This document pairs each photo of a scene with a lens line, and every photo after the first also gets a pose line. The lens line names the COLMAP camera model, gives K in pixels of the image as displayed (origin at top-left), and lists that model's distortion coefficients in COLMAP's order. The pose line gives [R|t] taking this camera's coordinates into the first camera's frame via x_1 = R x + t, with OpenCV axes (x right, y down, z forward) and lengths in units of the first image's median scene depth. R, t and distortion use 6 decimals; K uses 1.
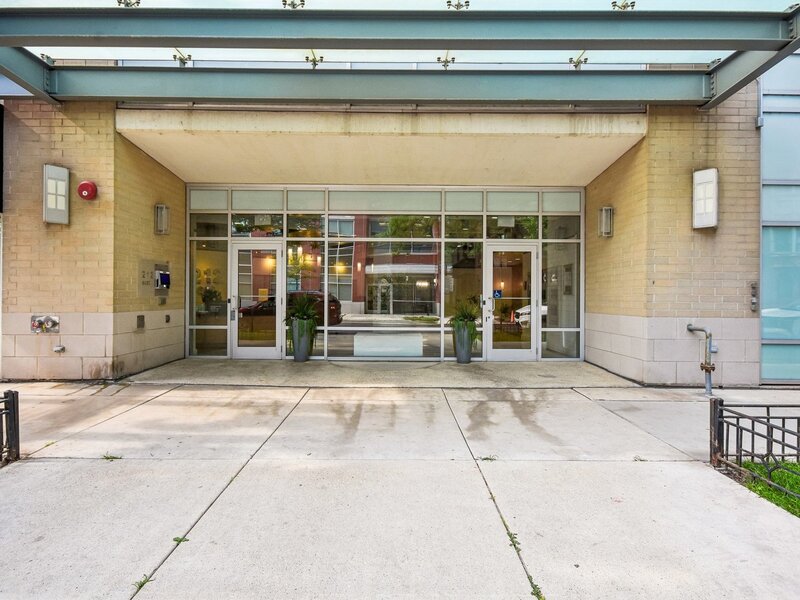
lens RADIAL K [[442.4, 0, 405.2], [0, 442.4, 295.5], [0, 0, 1]] dist [0.000740, 0.000750]
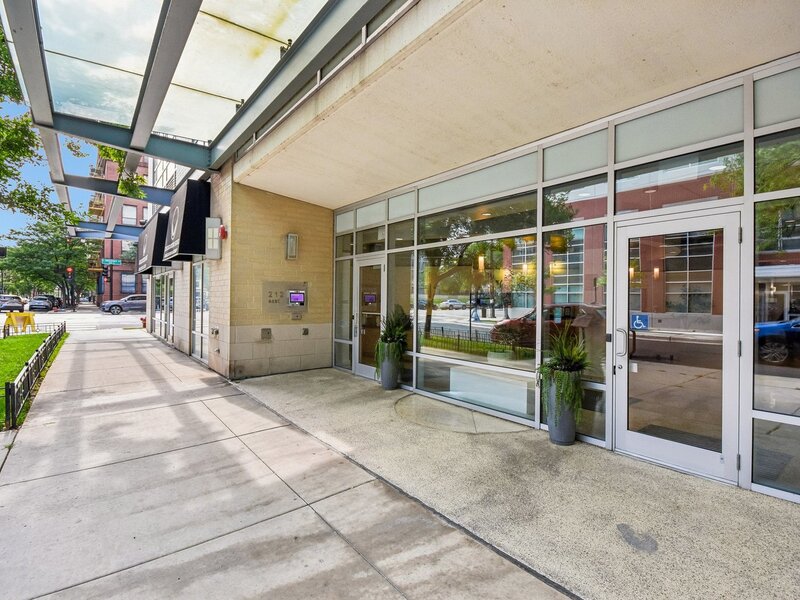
lens RADIAL K [[403.8, 0, 403.7], [0, 403.8, 297.1], [0, 0, 1]] dist [0.001043, -0.000150]
pose [[0.611124, -0.005173, -0.791518, 0.427952], [-0.005965, 0.999920, -0.011141, -0.026144], [0.791513, 0.011529, 0.611044, 0.535554]]
